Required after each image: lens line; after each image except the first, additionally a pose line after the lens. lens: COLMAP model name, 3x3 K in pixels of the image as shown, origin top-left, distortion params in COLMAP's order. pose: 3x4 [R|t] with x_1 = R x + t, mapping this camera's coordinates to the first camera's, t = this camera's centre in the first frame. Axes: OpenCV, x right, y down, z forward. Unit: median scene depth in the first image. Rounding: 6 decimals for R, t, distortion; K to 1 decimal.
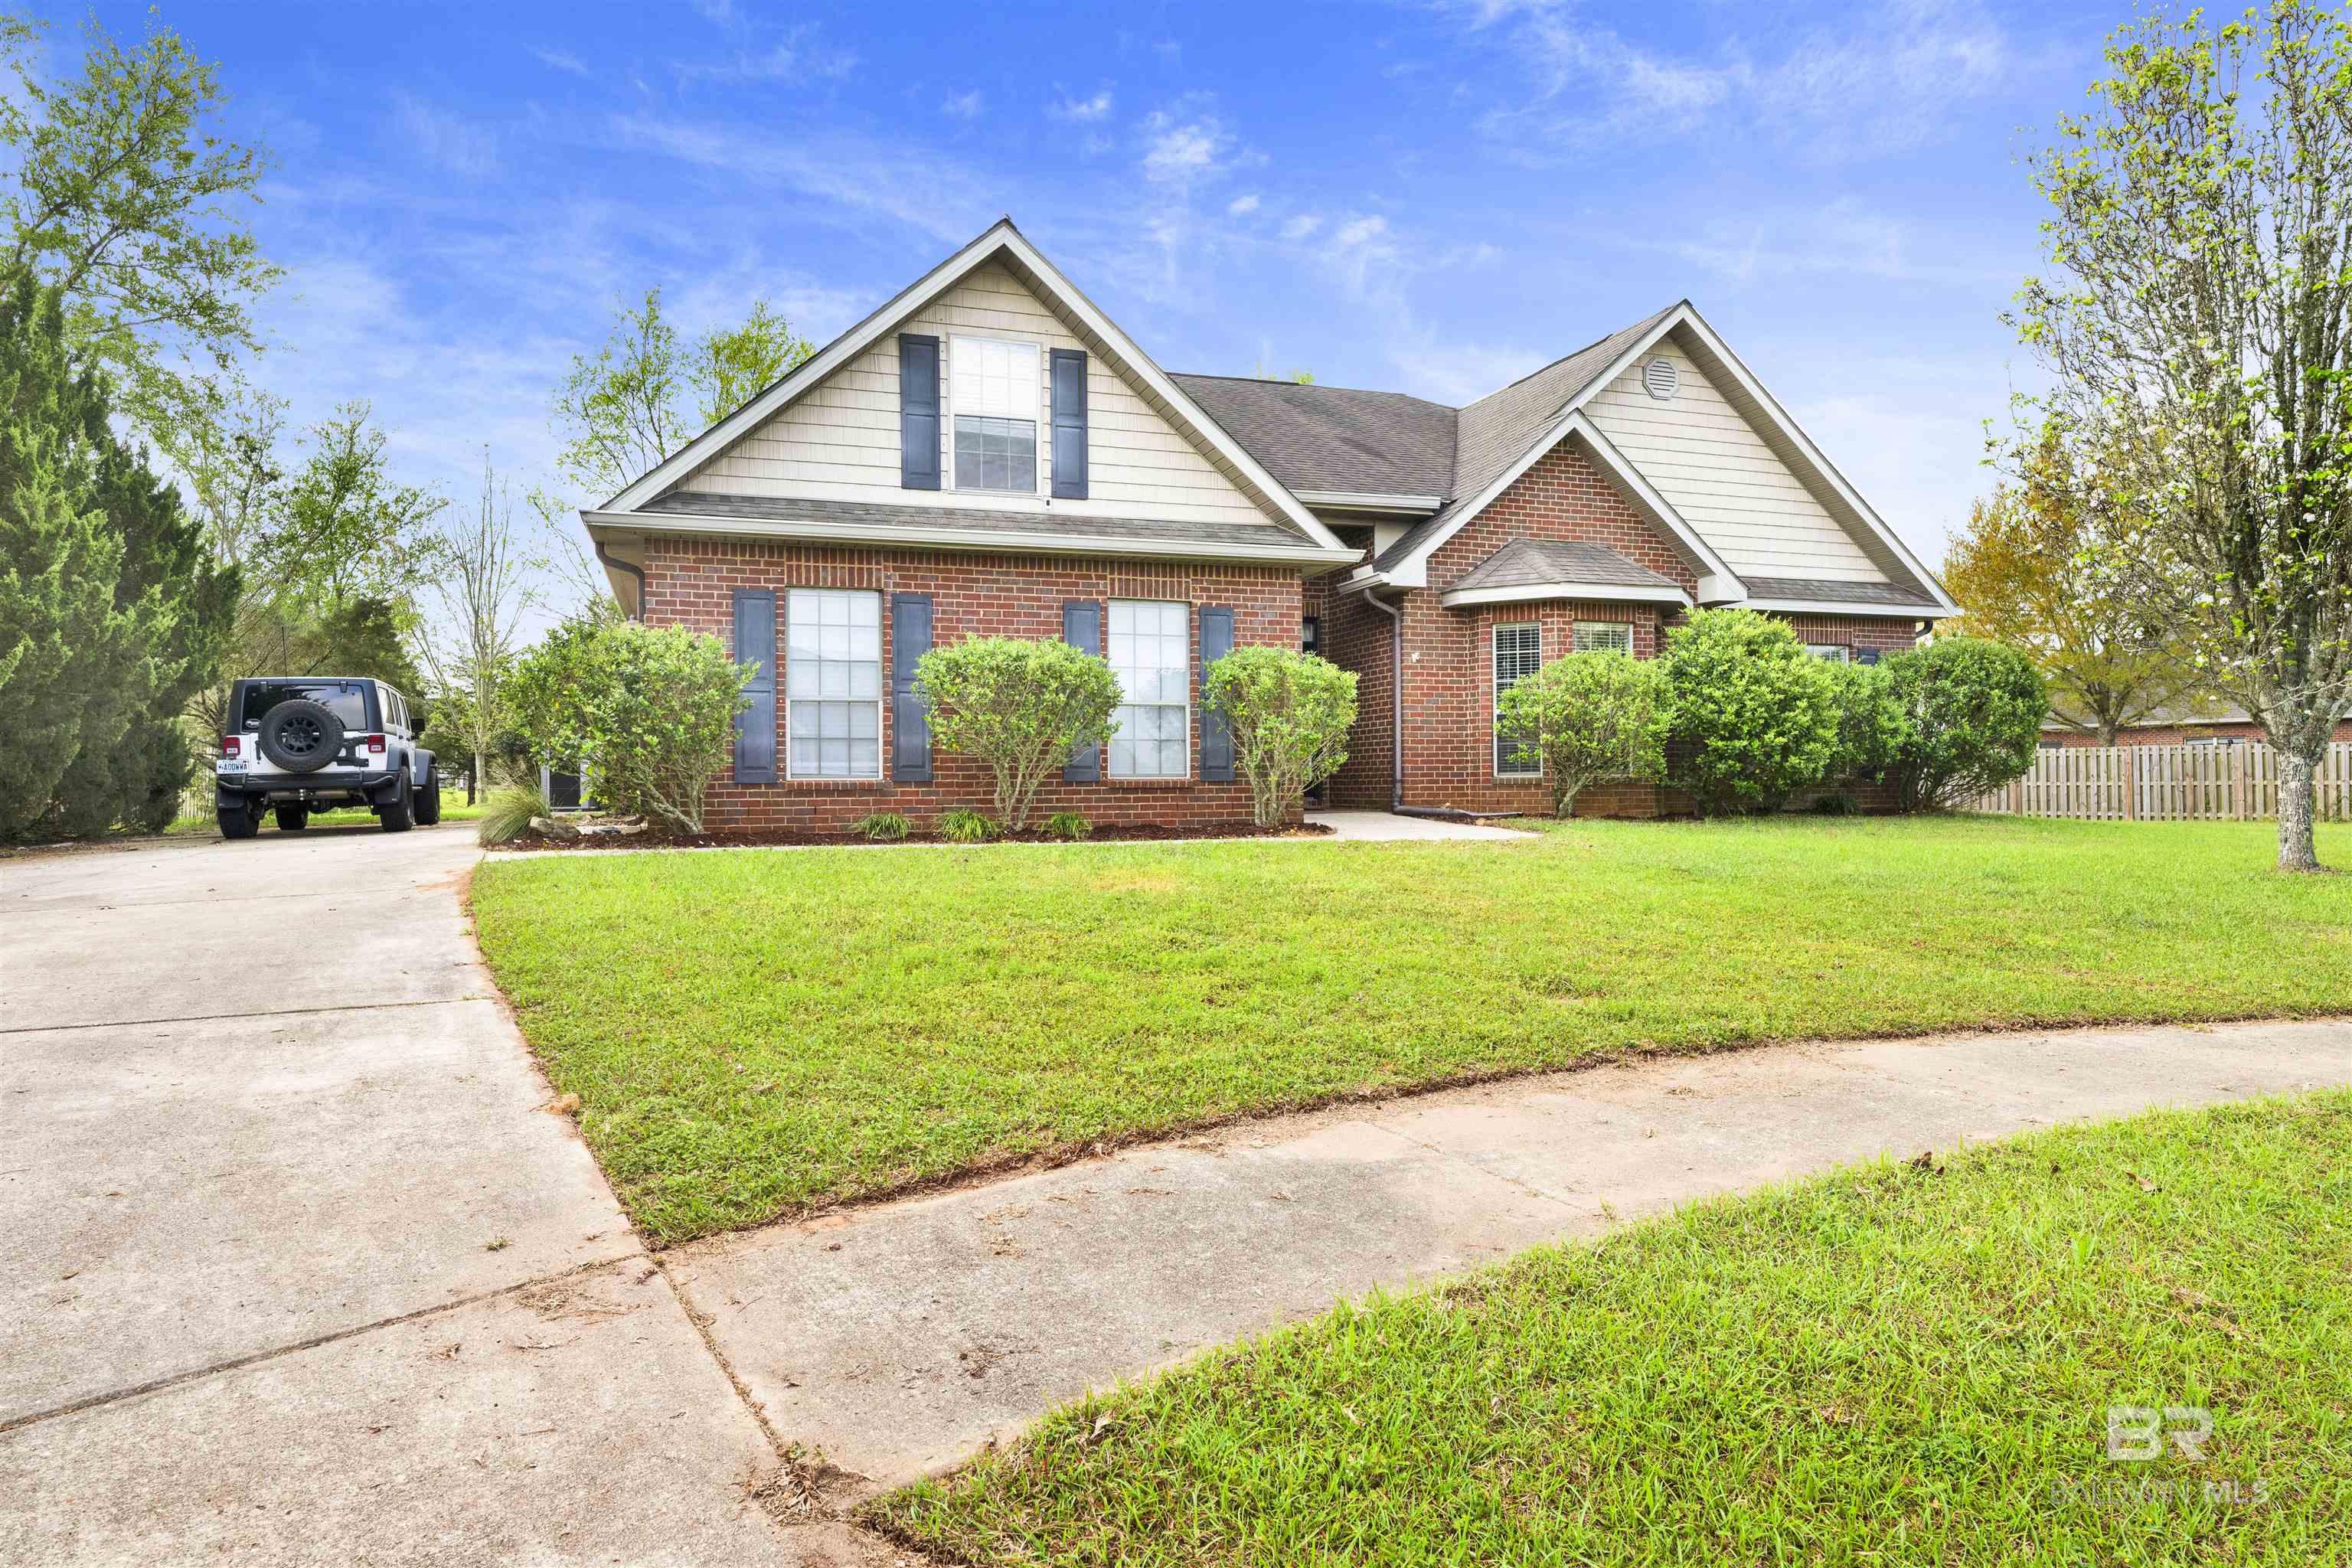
lens RADIAL K [[1373.8, 0, 1172.0], [0, 1373.8, 778.9], [0, 0, 1]] dist [0.002493, 0.000232]
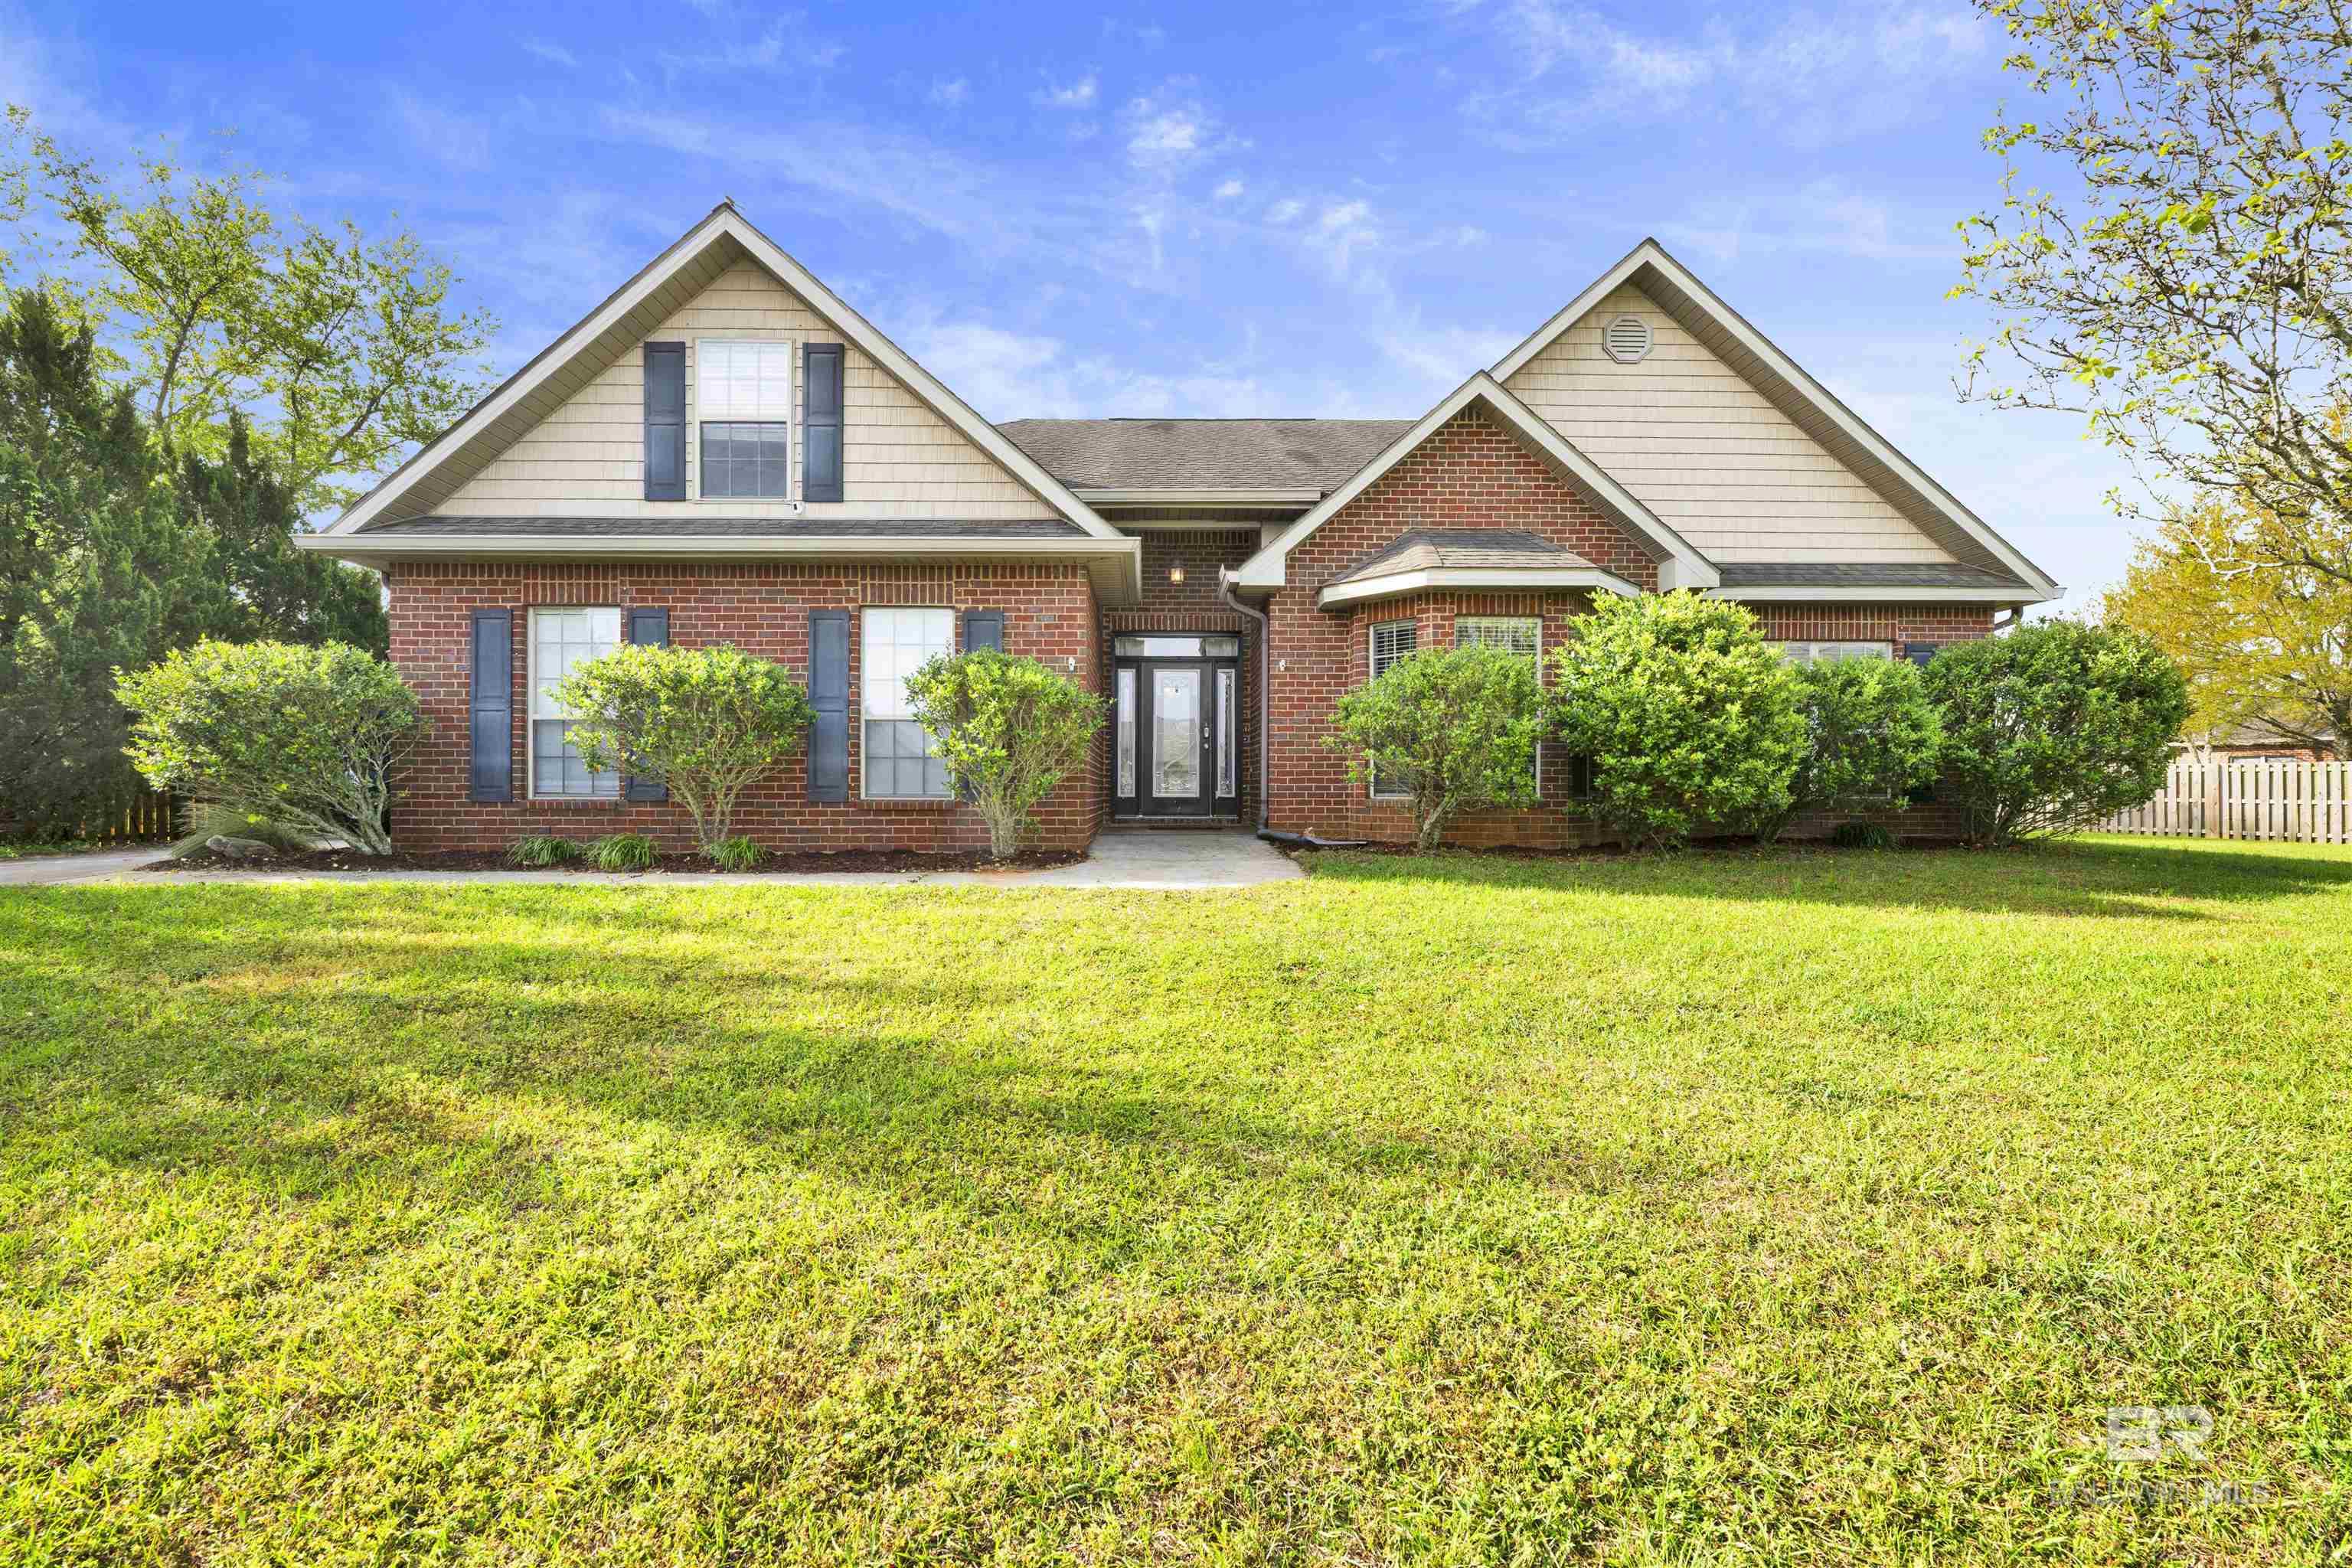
lens RADIAL K [[945.4, 0, 1181.6], [0, 945.4, 787.0], [0, 0, 1]] dist [-0.000695, 0.000503]
pose [[0.953017, 0.007563, -0.302822, 0.338925], [-0.006124, 0.999965, 0.005701, -0.012821], [0.302855, -0.003579, 0.953030, 0.431740]]
